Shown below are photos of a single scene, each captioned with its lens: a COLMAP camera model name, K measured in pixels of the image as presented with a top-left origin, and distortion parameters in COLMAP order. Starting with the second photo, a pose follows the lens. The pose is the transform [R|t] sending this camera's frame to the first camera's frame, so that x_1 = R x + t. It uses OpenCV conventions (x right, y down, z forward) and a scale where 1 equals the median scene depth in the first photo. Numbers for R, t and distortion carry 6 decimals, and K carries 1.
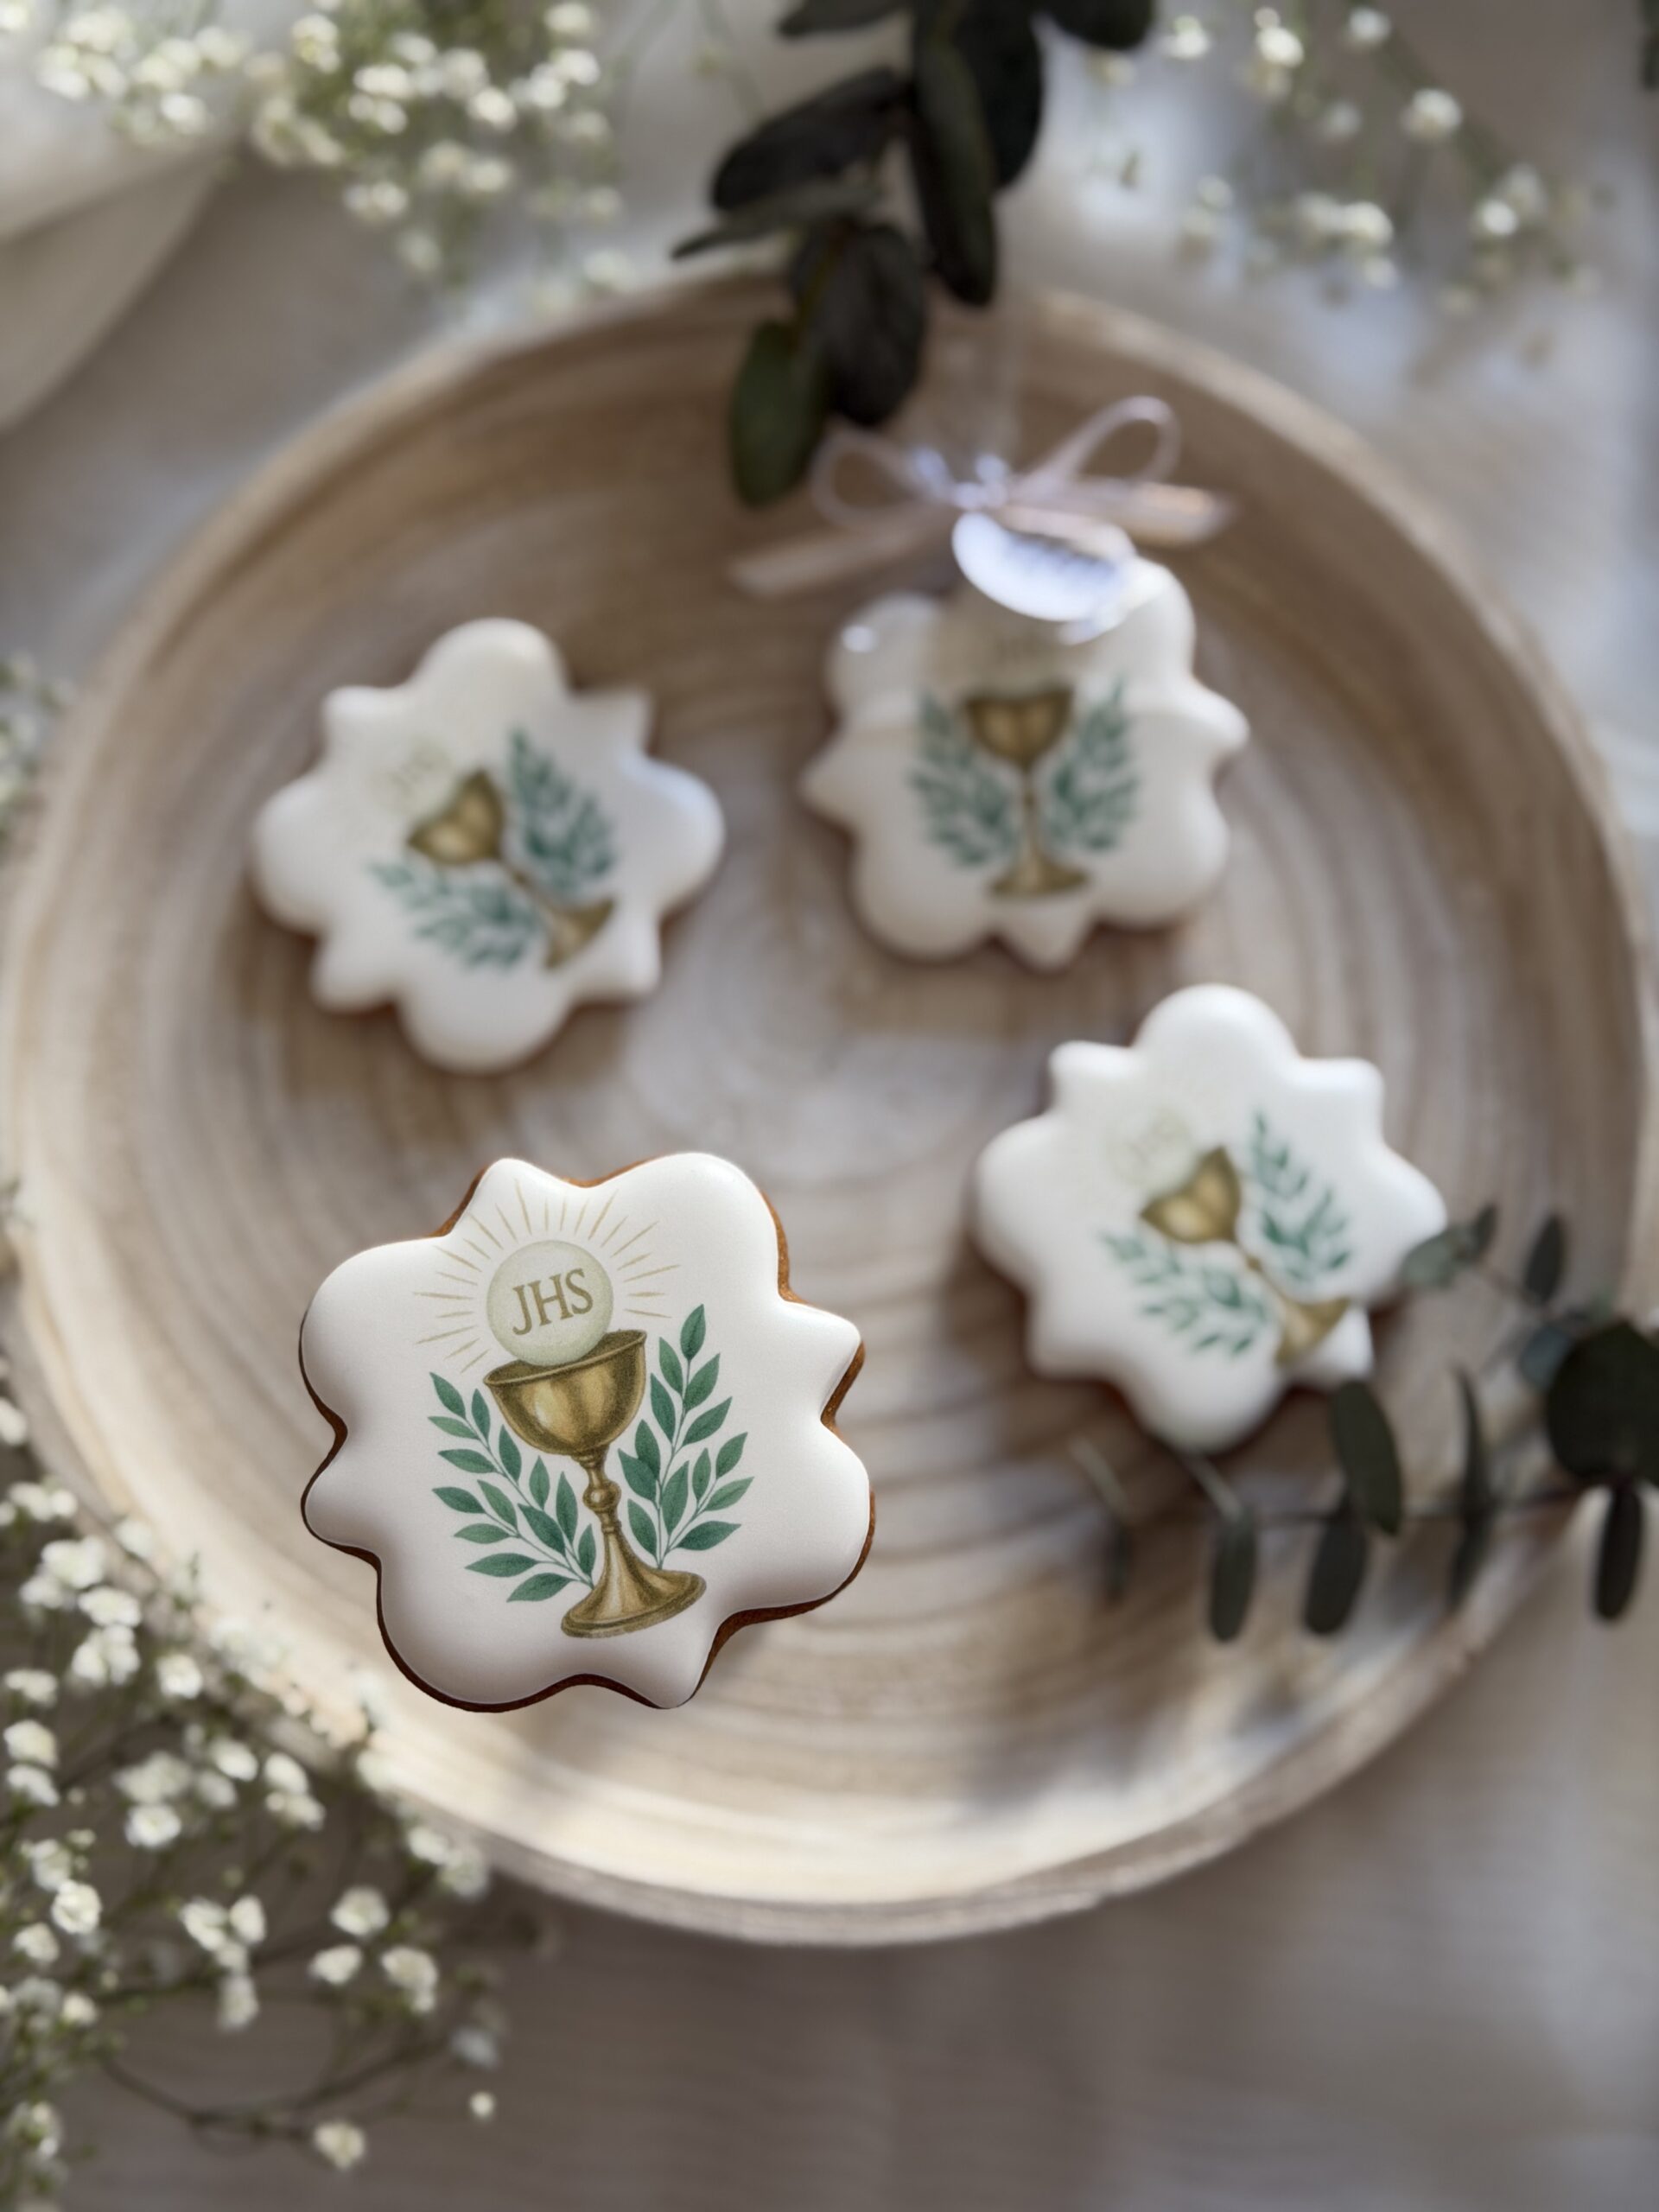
lens RADIAL K [[3089.9, 0, 823.1], [0, 3089.9, 1096.1], [0, 0, 1]] dist [0.063120, 0.000000]
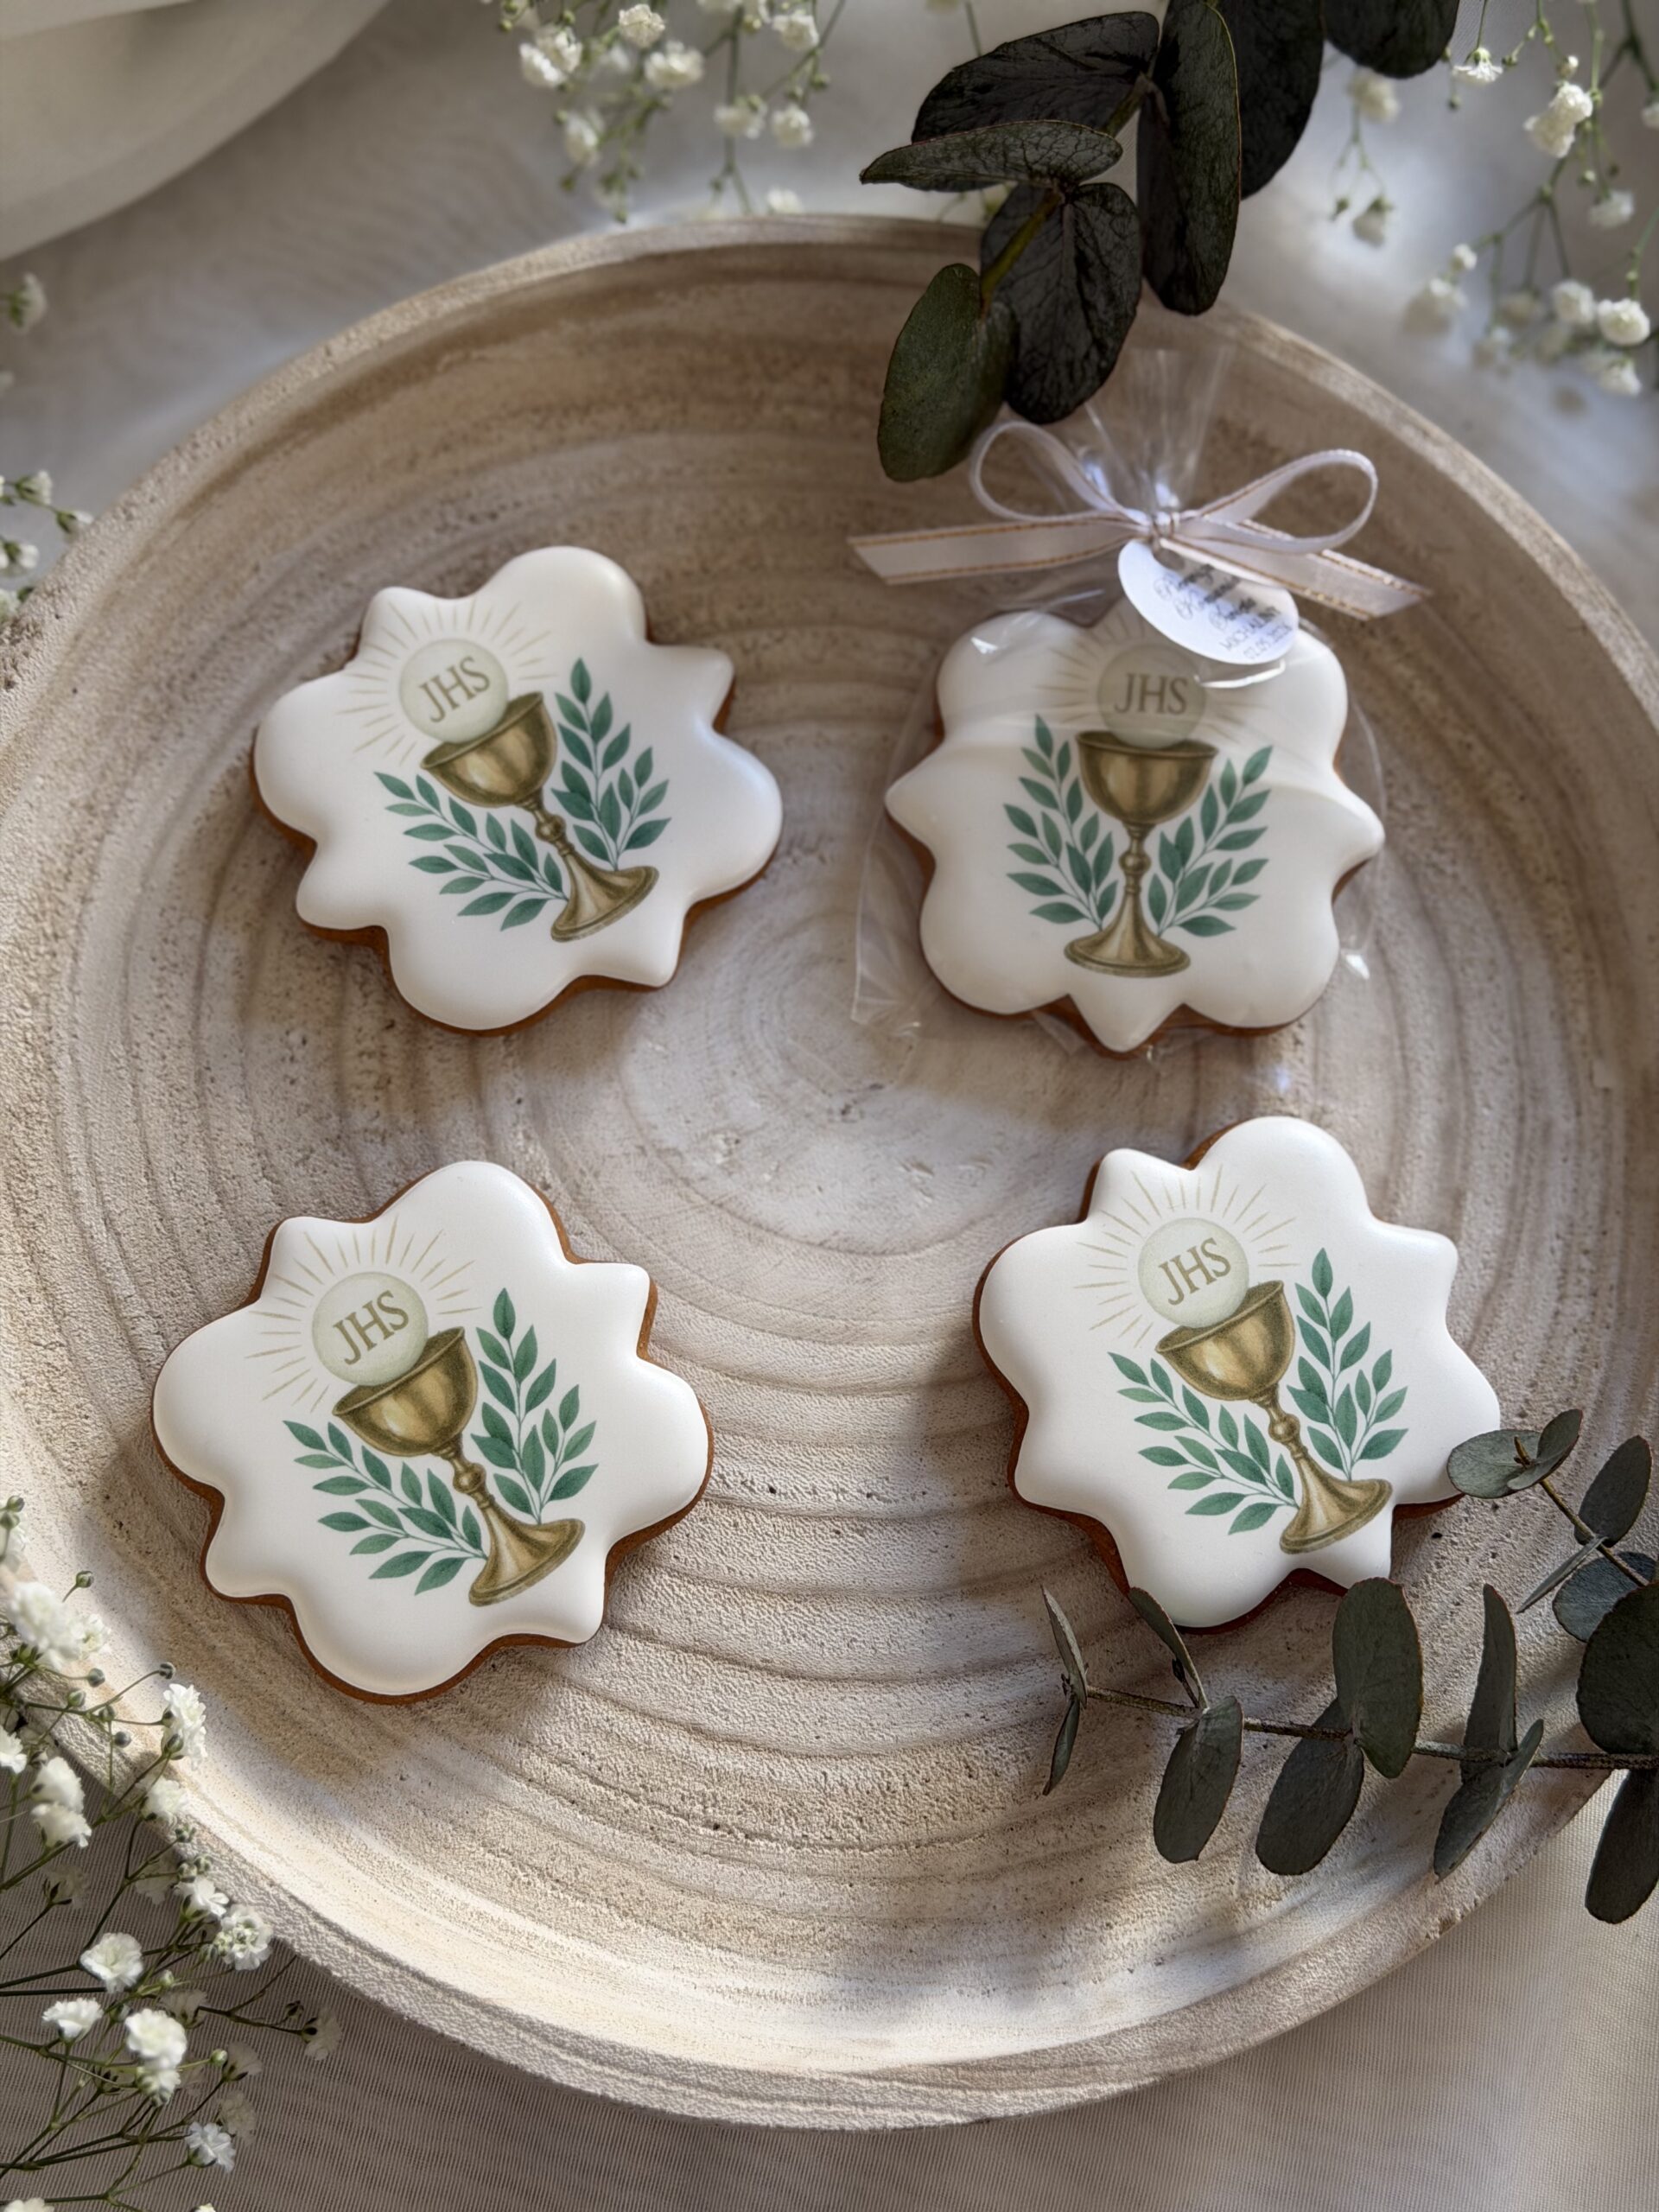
lens RADIAL K [[3089.9, 0, 845.2], [0, 3089.9, 1115.7], [0, 0, 1]] dist [0.063120, 0.000000]
pose [[0.978483, 0.205694, 0.016172, -0.013467], [-0.204513, 0.977264, -0.055942, 0.040829], [-0.027311, 0.051431, 0.998303, 0.125333]]
